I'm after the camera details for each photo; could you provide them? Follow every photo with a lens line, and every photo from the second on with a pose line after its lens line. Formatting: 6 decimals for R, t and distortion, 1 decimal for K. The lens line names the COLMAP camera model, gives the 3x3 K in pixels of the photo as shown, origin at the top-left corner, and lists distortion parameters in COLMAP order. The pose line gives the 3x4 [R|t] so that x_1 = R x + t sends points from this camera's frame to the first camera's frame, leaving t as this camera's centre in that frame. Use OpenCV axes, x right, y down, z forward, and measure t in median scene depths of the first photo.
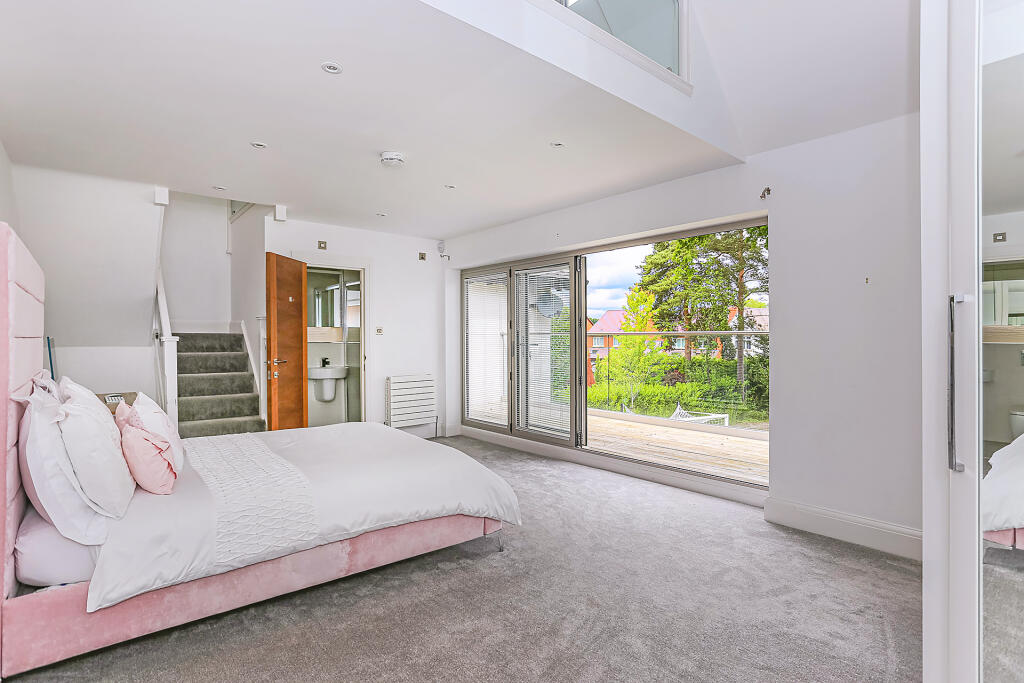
lens RADIAL K [[508.0, 0, 512.0], [0, 508.0, 341.5], [0, 0, 1]] dist [-0.075678, 0.031237]
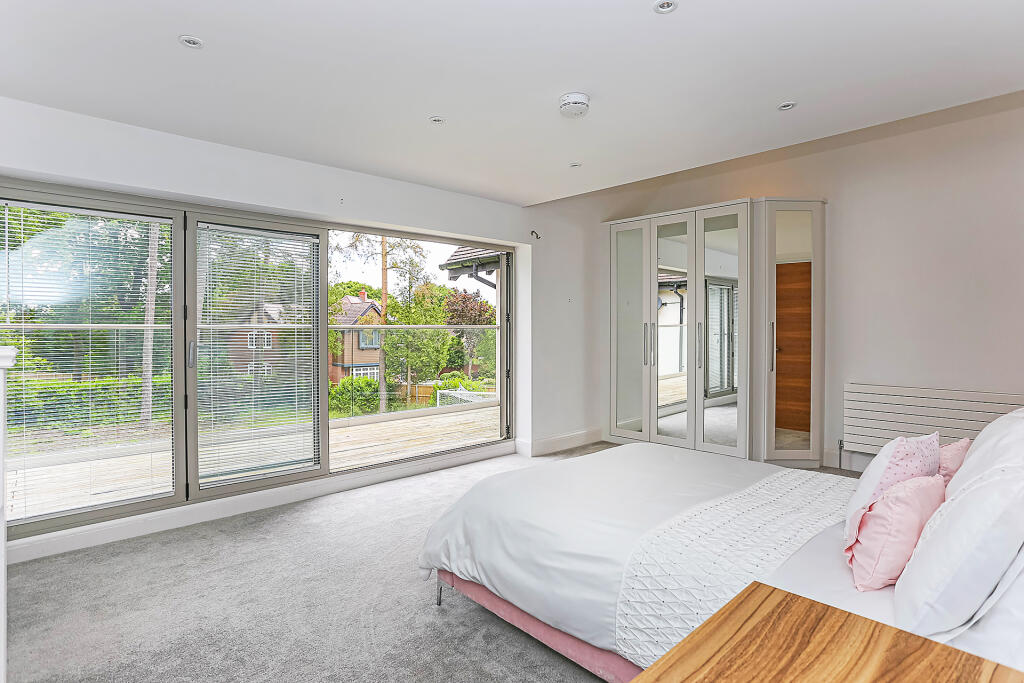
lens RADIAL K [[508.0, 0, 512.0], [0, 508.0, 341.5], [0, 0, 1]] dist [-0.075678, 0.031237]
pose [[-0.046932, -0.017157, 0.998751, -0.746595], [0.010198, 0.999792, 0.017654, -0.004393], [-0.998846, 0.011014, -0.046748, 0.868657]]
